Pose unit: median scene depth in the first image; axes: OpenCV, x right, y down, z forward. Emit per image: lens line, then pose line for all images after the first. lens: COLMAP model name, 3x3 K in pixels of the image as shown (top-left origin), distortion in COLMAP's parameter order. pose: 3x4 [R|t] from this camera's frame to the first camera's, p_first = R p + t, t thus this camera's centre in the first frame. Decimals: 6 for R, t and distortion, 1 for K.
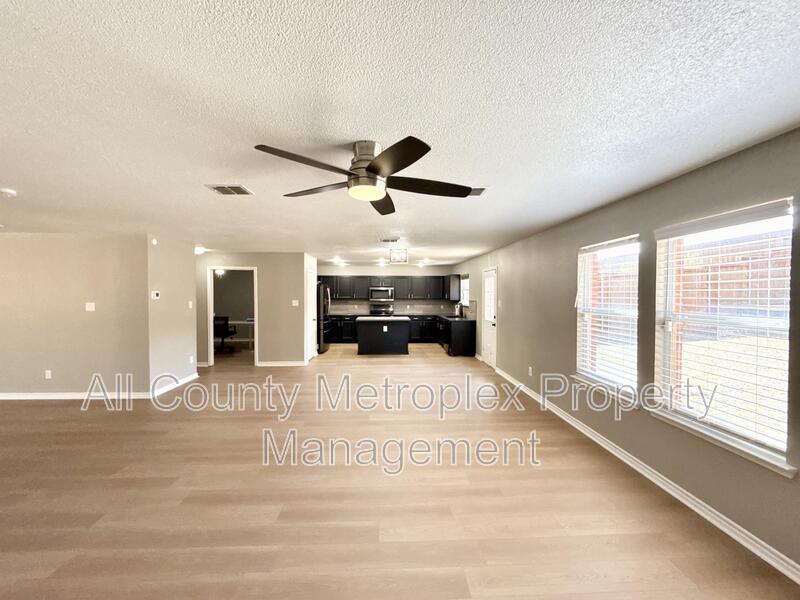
lens RADIAL K [[316.1, 0, 397.0], [0, 316.1, 300.6], [0, 0, 1]] dist [0.001364, 0.000132]
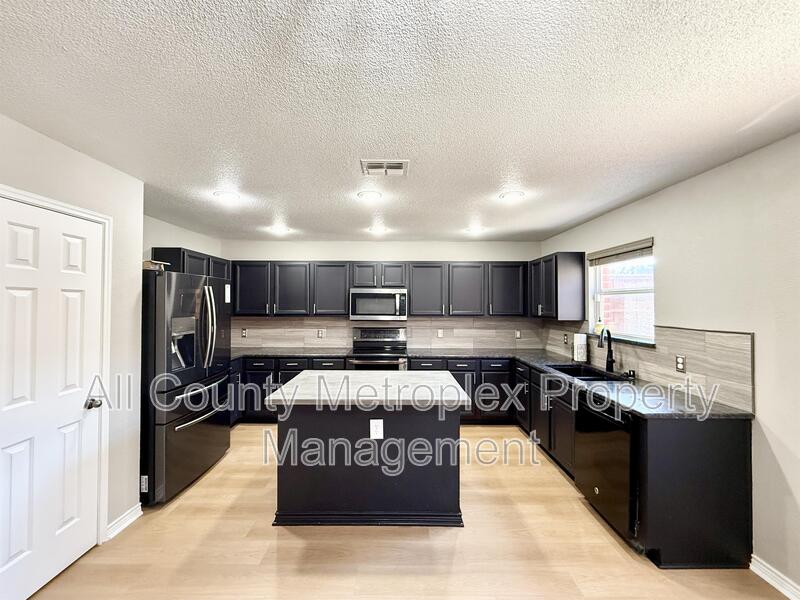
lens RADIAL K [[316.1, 0, 399.4], [0, 316.1, 302.3], [0, 0, 1]] dist [0.001364, 0.000132]
pose [[0.999339, 0.001117, -0.036326, -0.005284], [-0.002251, 0.999511, -0.031190, -0.010172], [0.036274, 0.031251, 0.998853, 0.579510]]
